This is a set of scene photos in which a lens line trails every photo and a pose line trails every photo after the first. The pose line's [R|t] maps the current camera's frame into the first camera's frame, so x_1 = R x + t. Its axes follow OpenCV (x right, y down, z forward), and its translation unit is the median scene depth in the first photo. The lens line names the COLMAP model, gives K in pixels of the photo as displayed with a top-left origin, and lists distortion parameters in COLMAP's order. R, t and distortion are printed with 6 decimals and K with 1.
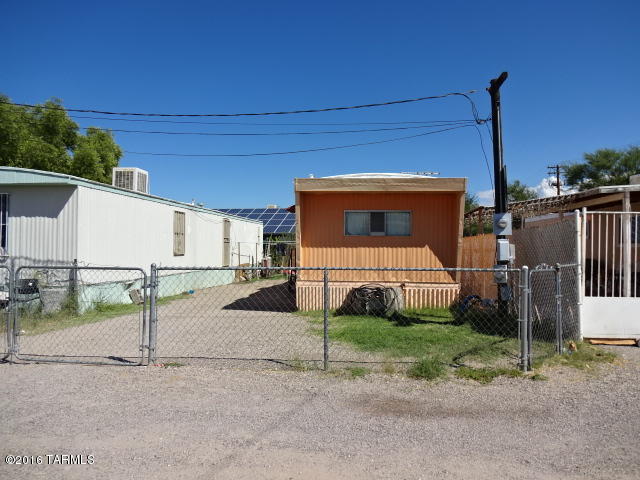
lens RADIAL K [[480.6, 0, 323.3], [0, 480.6, 241.1], [0, 0, 1]] dist [0.002632, 0.002556]
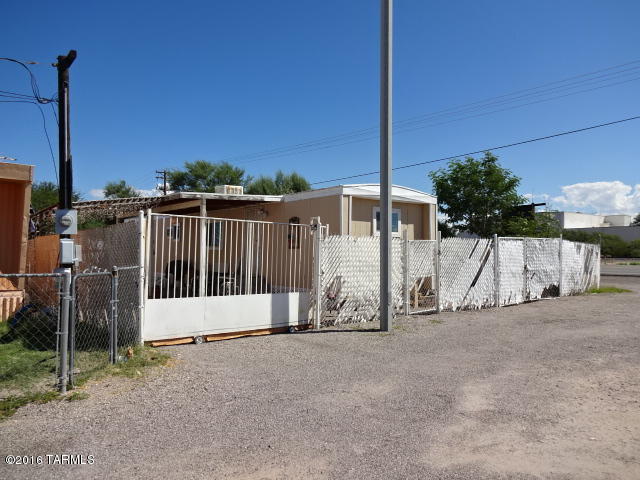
lens RADIAL K [[480.6, 0, 319.8], [0, 480.6, 243.3], [0, 0, 1]] dist [0.002632, 0.002556]
pose [[0.725505, 0.020737, 0.687904, 0.077619], [-0.021979, 0.999734, -0.006957, 0.000105], [-0.687866, -0.010072, 0.725768, 0.030568]]
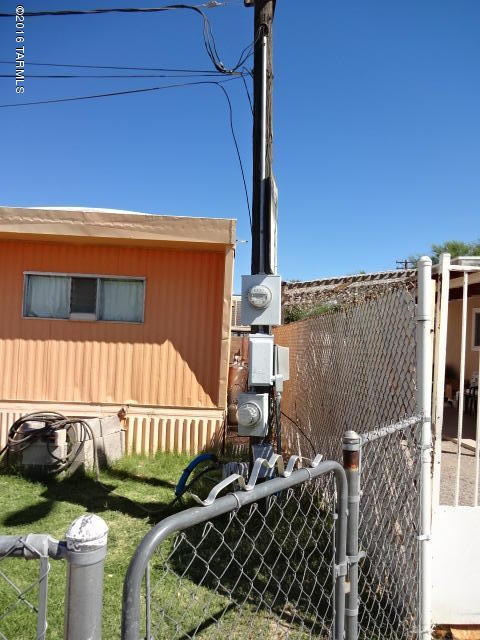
lens RADIAL K [[480.6, 0, 240.8], [0, 480.6, 322.3], [0, 0, 1]] dist [0.002632, 0.002556]
pose [[0.991701, 0.038171, 0.122769, 0.225794], [-0.035976, 0.999152, -0.020042, -0.004034], [-0.123430, 0.015459, 0.992233, 0.428262]]
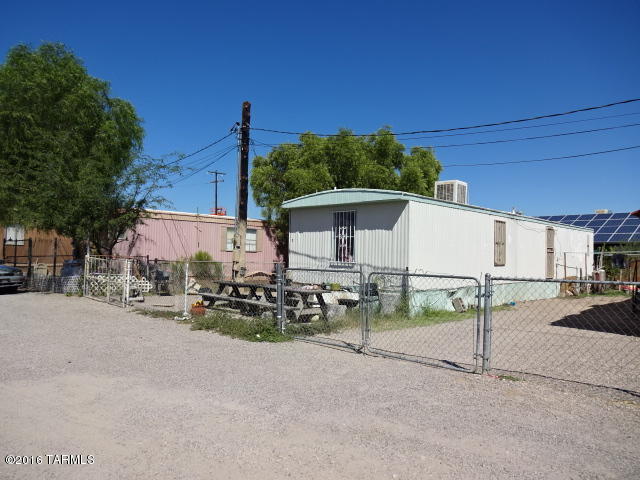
lens RADIAL K [[480.6, 0, 320.2], [0, 480.6, 239.4], [0, 0, 1]] dist [0.002632, 0.002556]
pose [[0.802725, -0.011515, -0.596239, -0.040308], [-0.002788, 0.999730, -0.023062, 0.000499], [0.596343, 0.020174, 0.802476, -0.017868]]
